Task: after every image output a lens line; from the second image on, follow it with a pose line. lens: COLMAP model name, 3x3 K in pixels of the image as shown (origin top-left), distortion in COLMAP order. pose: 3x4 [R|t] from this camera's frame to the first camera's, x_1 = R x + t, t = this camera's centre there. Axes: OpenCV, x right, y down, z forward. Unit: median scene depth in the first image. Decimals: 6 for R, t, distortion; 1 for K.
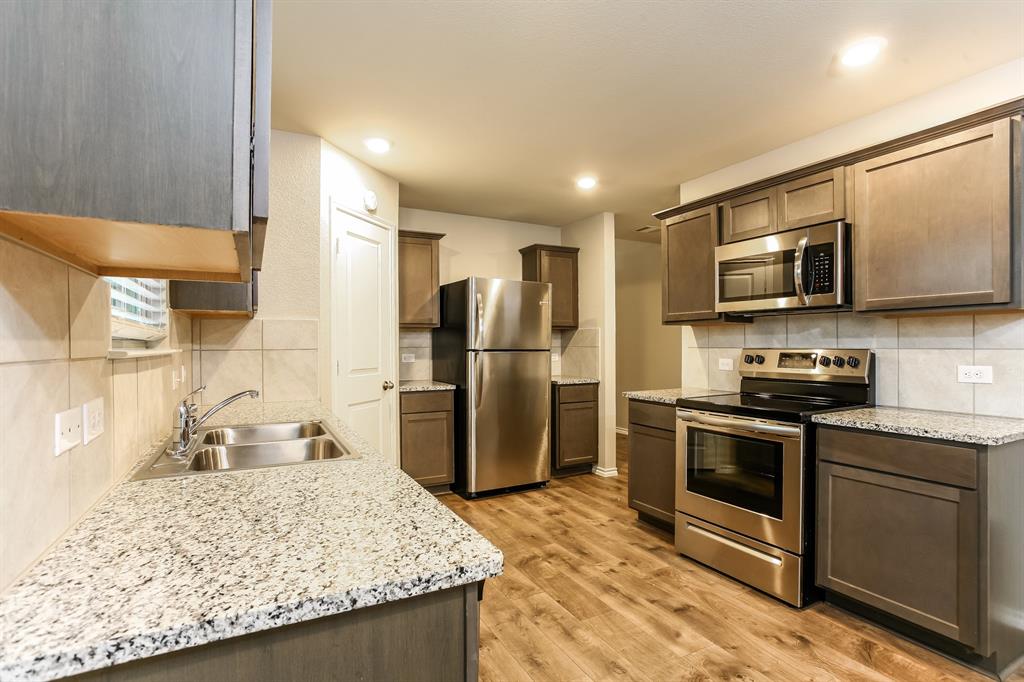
lens RADIAL K [[494.4, 0, 514.5], [0, 494.4, 343.6], [0, 0, 1]] dist [-0.034022, 0.011448]
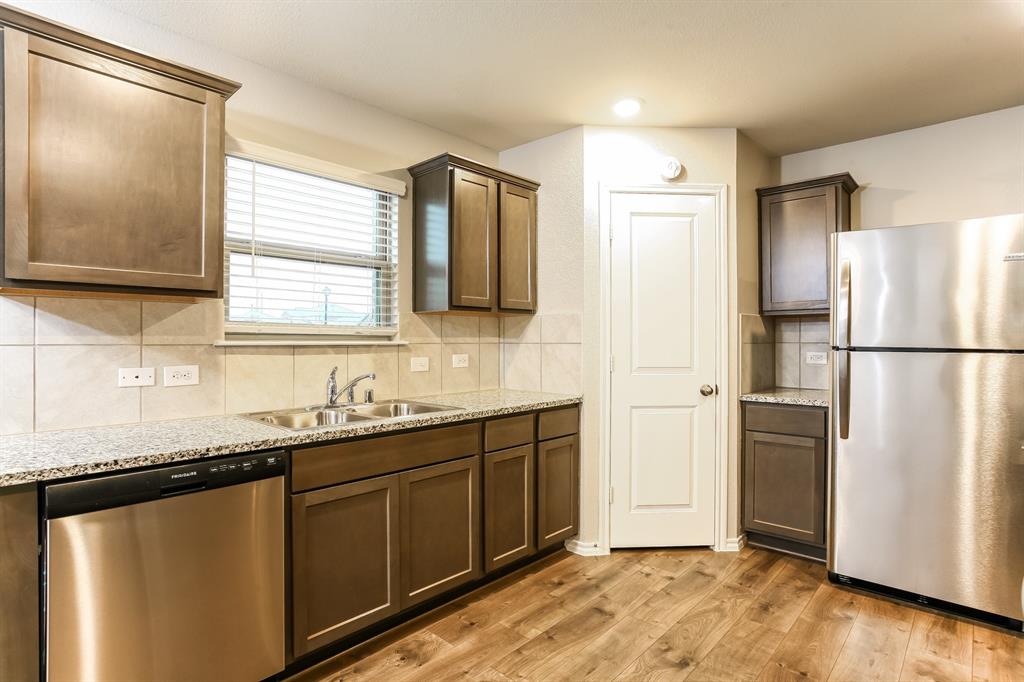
lens RADIAL K [[527.0, 0, 521.0], [0, 527.0, 341.9], [0, 0, 1]] dist [-0.007797, 0.001609]
pose [[0.335521, 0.007617, -0.942002, 0.549350], [-0.000930, 0.999970, 0.007754, 0.000223], [0.942032, -0.001726, 0.335518, 0.526151]]
